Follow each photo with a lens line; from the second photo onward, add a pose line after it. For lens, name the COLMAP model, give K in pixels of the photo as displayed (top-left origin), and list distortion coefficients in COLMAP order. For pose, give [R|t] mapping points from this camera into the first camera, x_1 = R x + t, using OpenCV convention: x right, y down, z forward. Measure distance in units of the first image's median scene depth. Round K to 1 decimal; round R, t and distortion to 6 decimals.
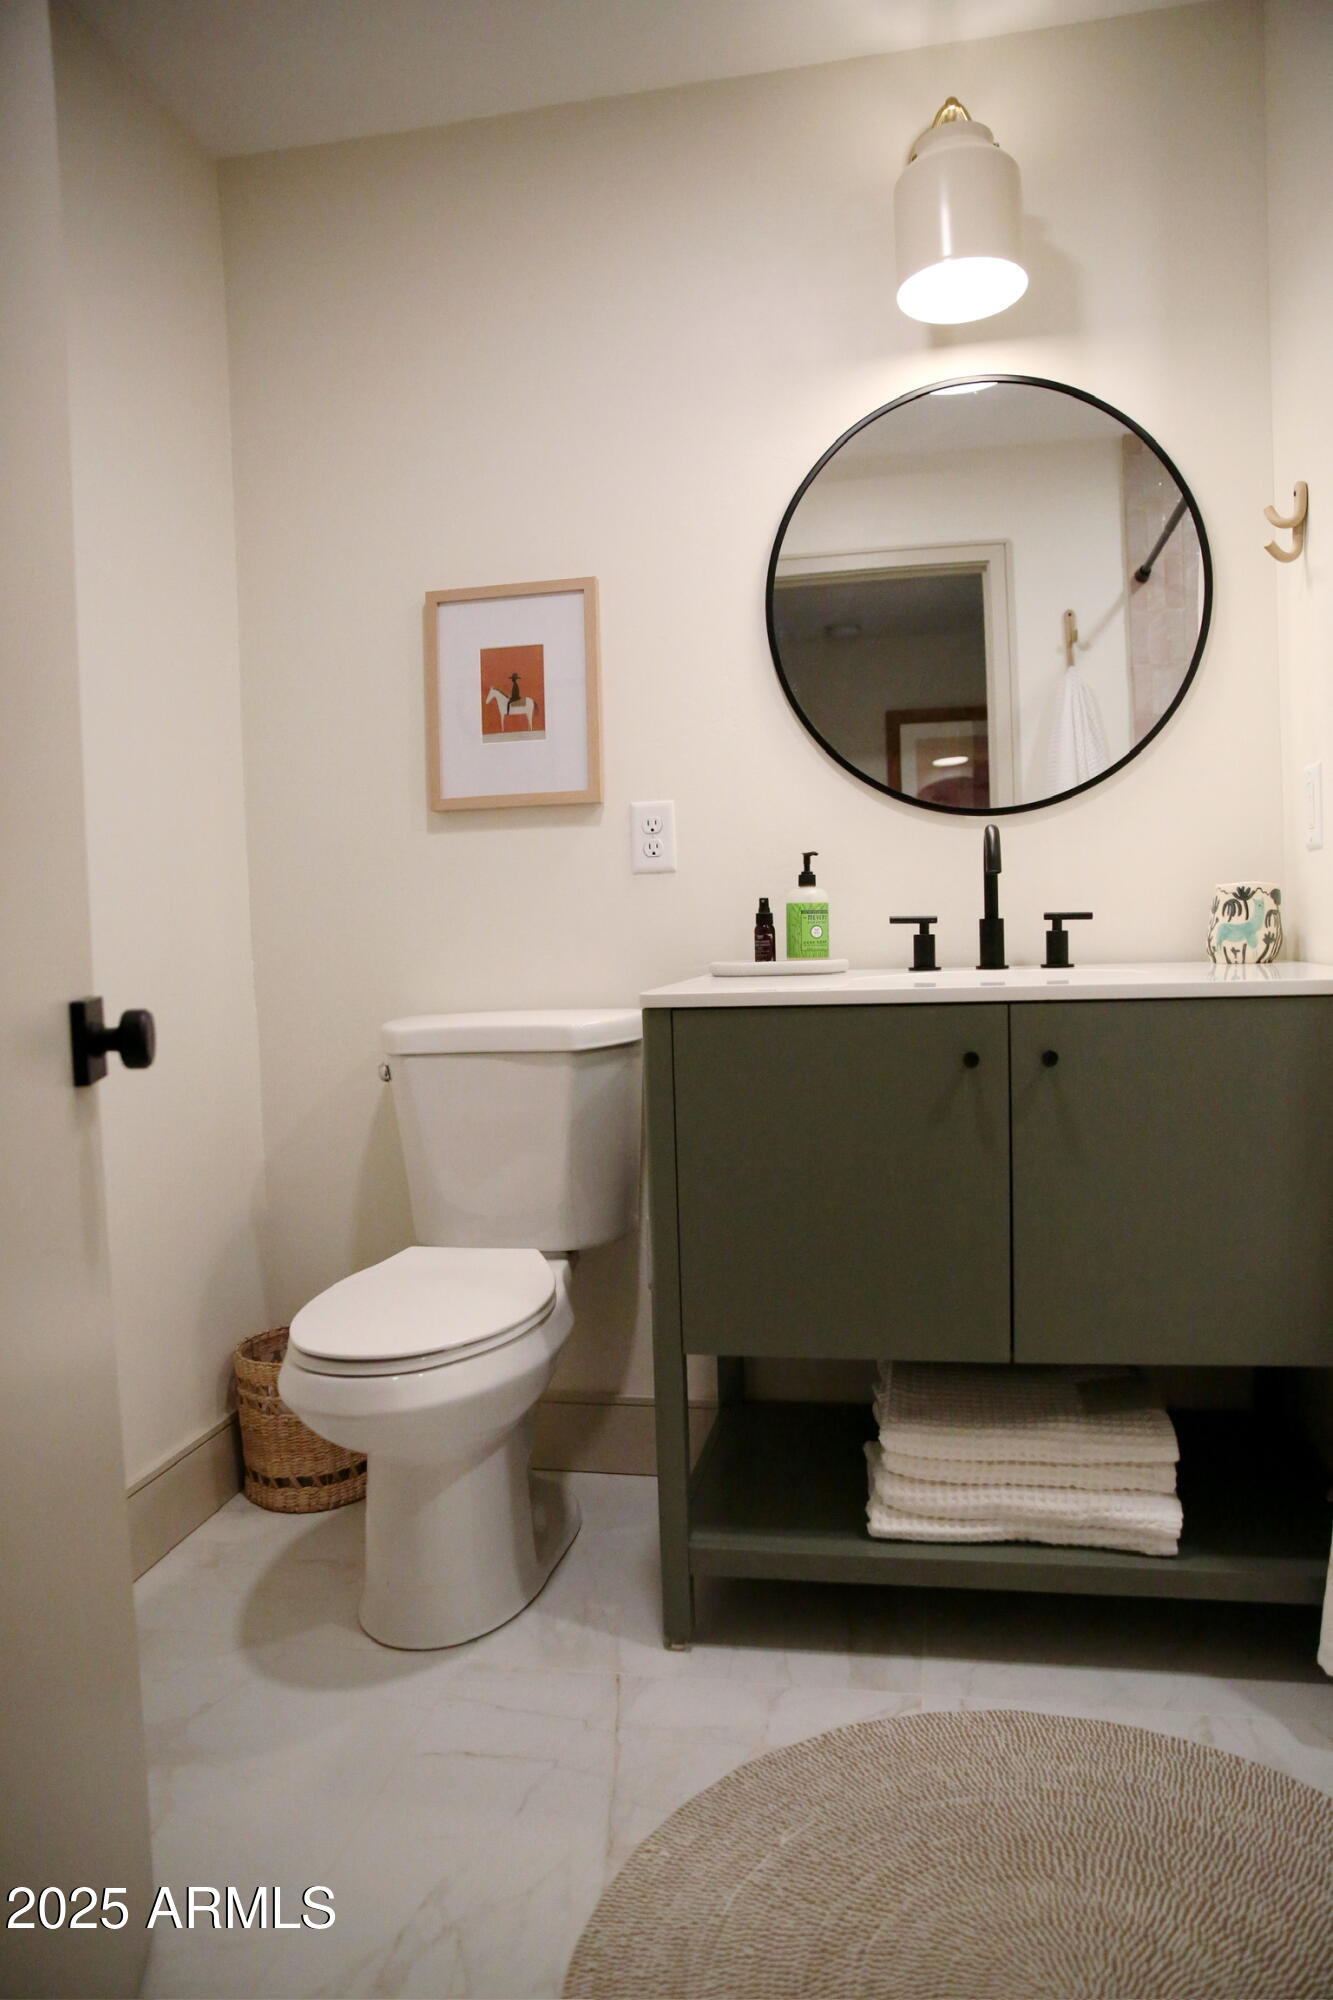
lens RADIAL K [[1331.7, 0, 680.1], [0, 1331.7, 1006.8], [0, 0, 1]] dist [-0.117924, 0.077340]
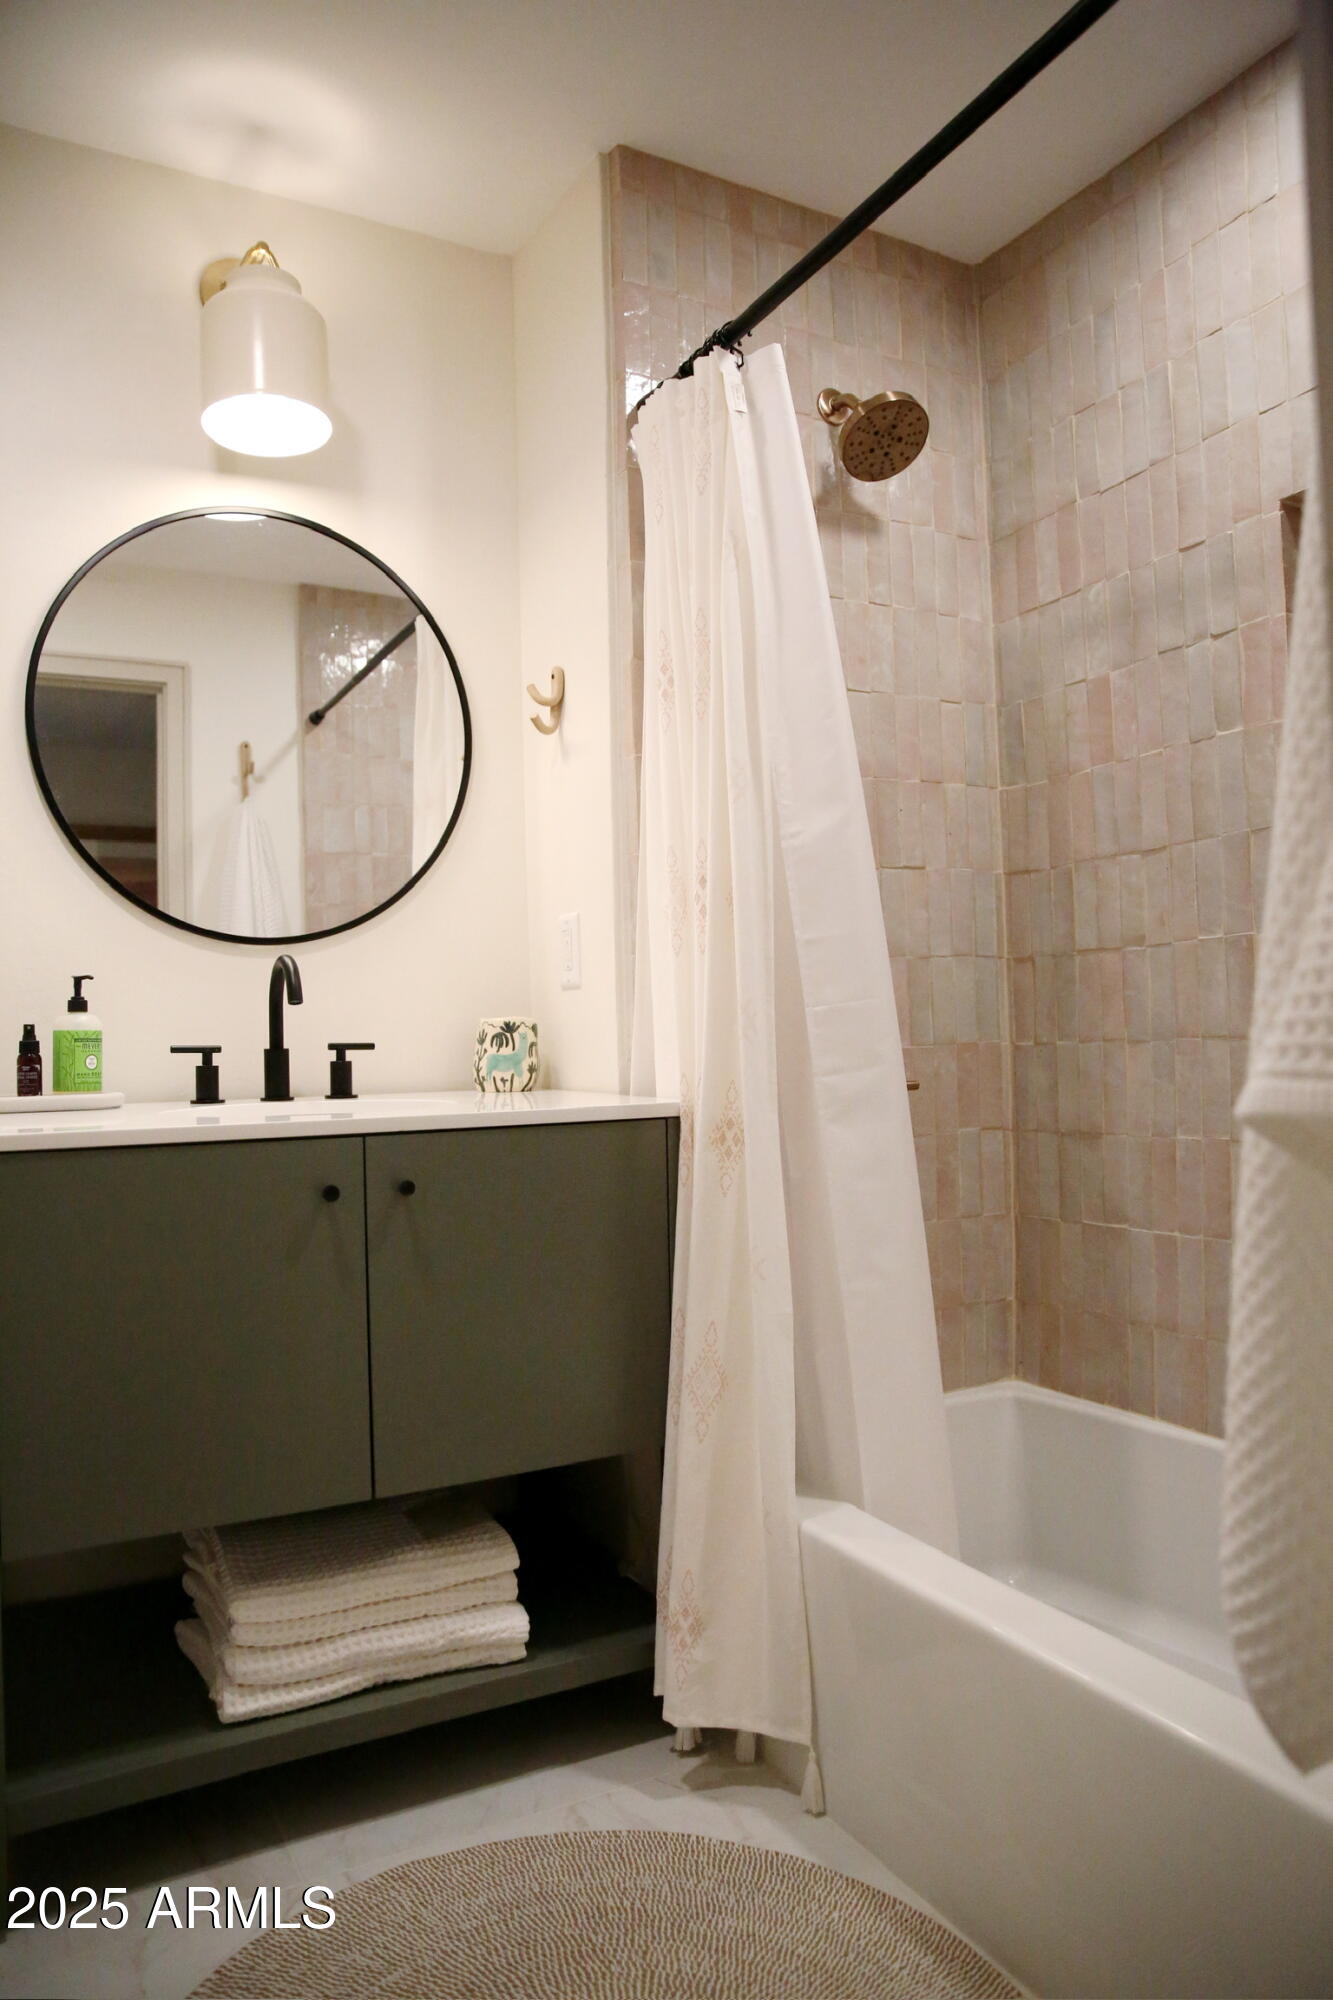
lens RADIAL K [[1336.3, 0, 666.5], [0, 1336.3, 1000.0], [0, 0, 1]] dist [-0.109104, 0.067621]
pose [[0.772373, 0.029884, 0.634466, -0.175942], [0.035043, 0.995366, -0.089543, -0.005099], [-0.634202, 0.091394, 0.767747, 0.058870]]
